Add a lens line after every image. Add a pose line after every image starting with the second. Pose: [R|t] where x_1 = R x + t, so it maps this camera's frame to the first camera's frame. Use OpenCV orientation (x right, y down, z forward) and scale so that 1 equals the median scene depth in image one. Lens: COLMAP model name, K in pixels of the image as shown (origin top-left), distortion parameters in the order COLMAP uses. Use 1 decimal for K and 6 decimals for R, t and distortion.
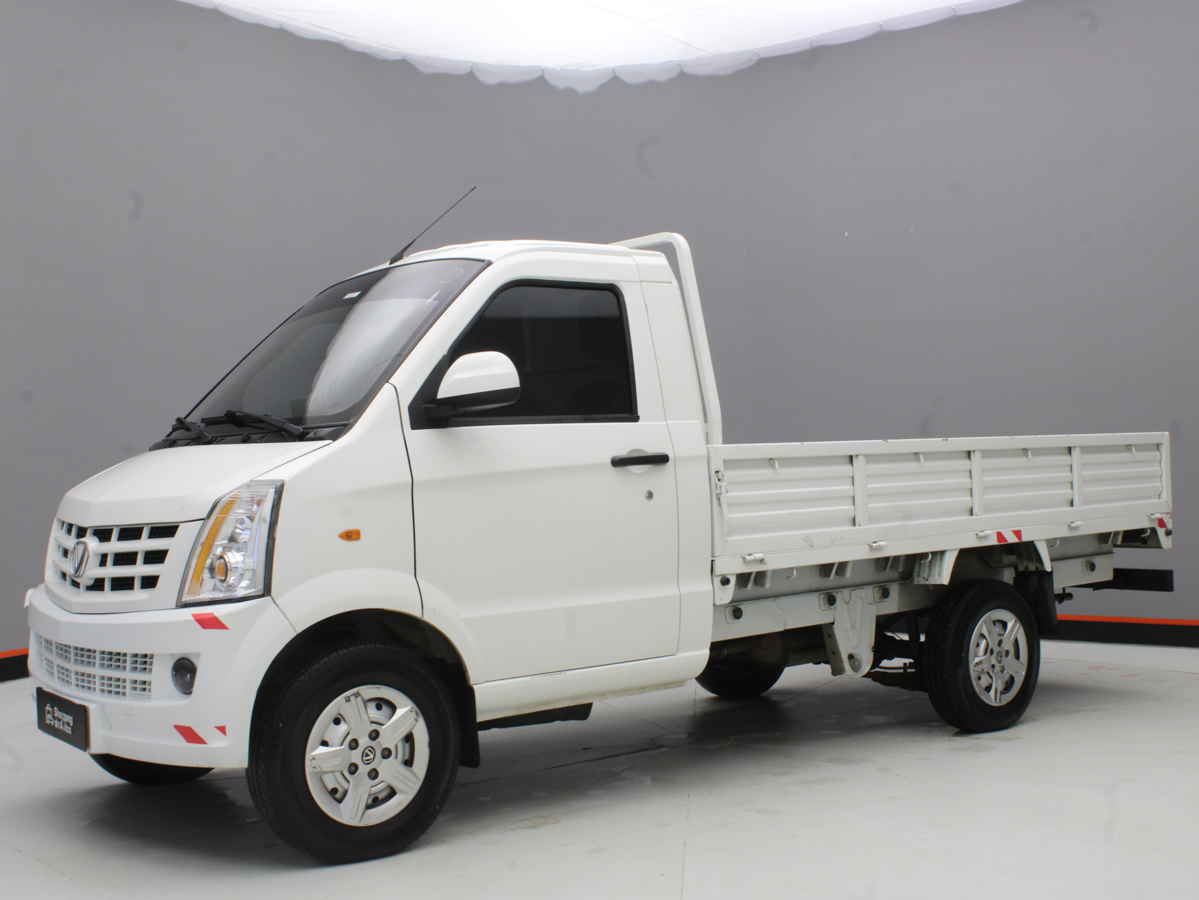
lens RADIAL K [[1323.6, 0, 599.5], [0, 1323.6, 450.0], [0, 0, 1]] dist [-0.085041, 0.008306]
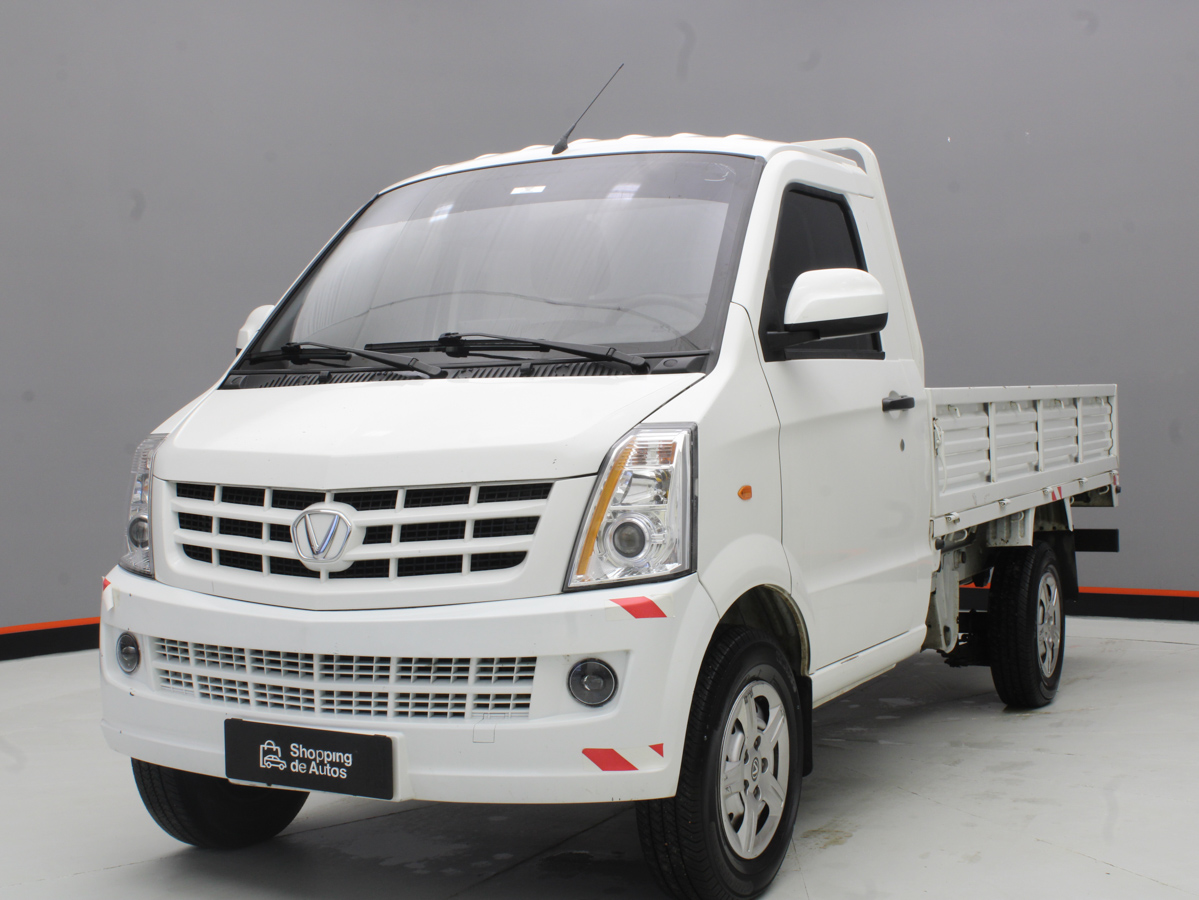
lens RADIAL K [[1542.5, 0, 599.5], [0, 1542.5, 450.0], [0, 0, 1]] dist [-0.032590, -0.031014]
pose [[0.933380, -0.004090, 0.358865, -0.574284], [-0.004850, 0.999700, 0.024010, 0.016339], [-0.358856, -0.024151, 0.933080, 0.160908]]
